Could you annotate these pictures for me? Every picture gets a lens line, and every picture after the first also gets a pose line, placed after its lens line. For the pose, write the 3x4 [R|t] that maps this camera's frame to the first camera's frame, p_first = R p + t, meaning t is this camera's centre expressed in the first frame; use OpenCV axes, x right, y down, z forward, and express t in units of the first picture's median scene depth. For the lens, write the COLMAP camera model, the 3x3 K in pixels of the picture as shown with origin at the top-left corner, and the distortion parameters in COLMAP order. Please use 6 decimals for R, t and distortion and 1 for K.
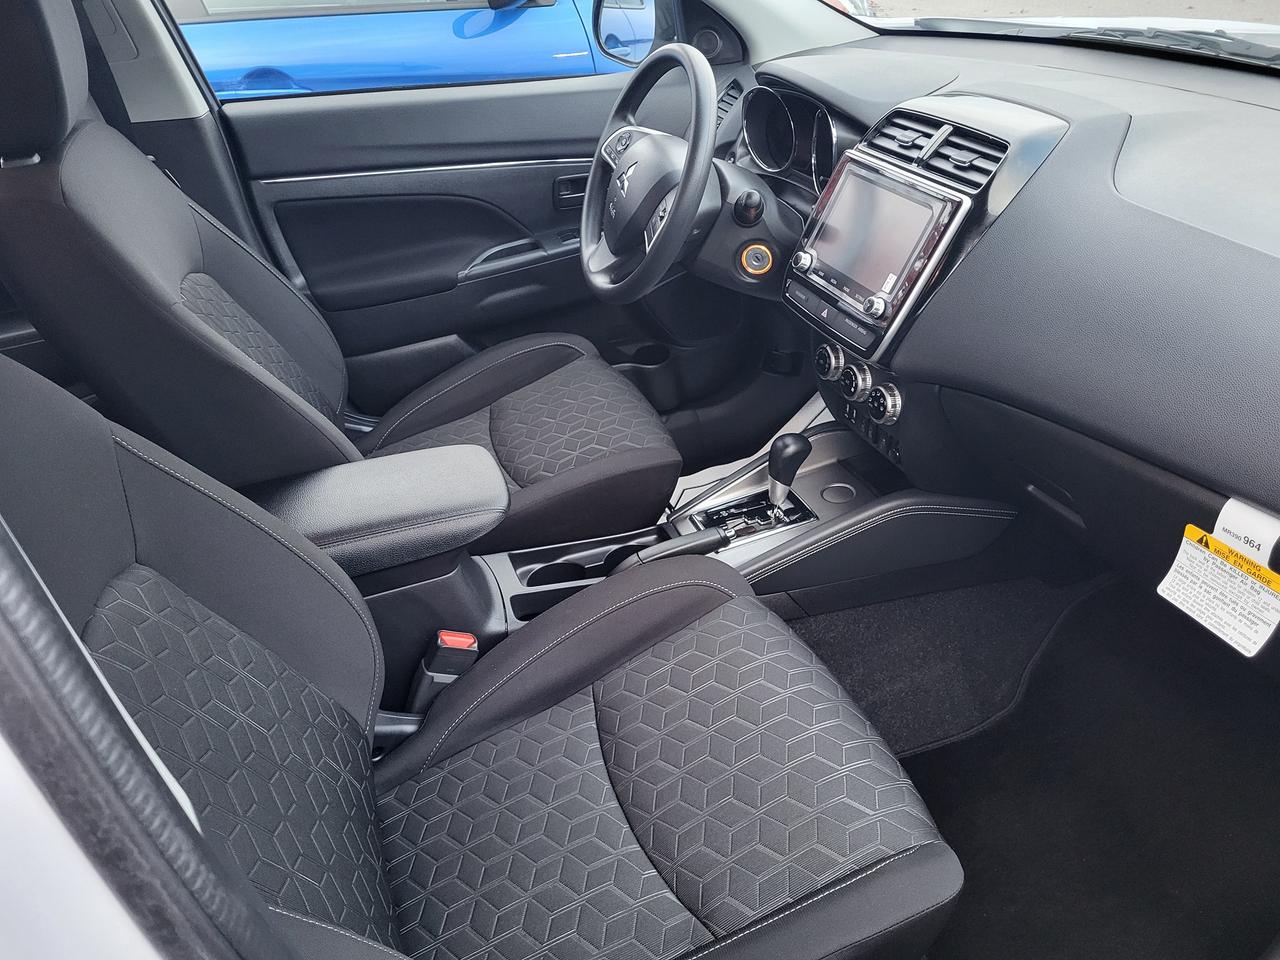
lens RADIAL K [[987.3, 0, 633.7], [0, 987.3, 475.9], [0, 0, 1]] dist [0.043884, -0.049667]
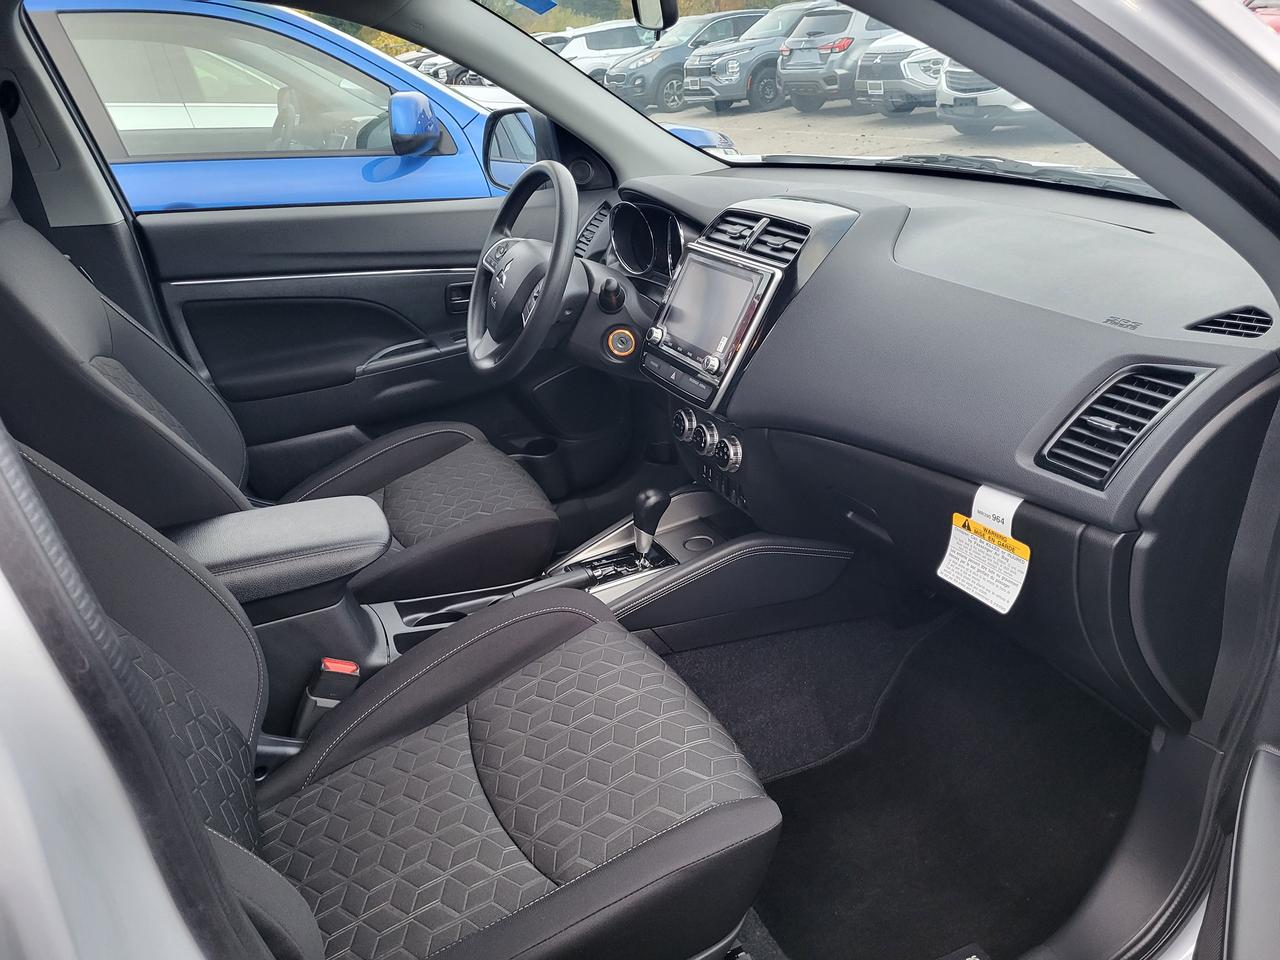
lens RADIAL K [[987.3, 0, 637.0], [0, 987.3, 485.1], [0, 0, 1]] dist [0.043884, -0.049667]
pose [[0.996472, -0.017705, 0.082034, 0.051863], [0.029377, 0.989239, -0.143332, 0.118226], [-0.078613, 0.145236, 0.986269, -0.105659]]
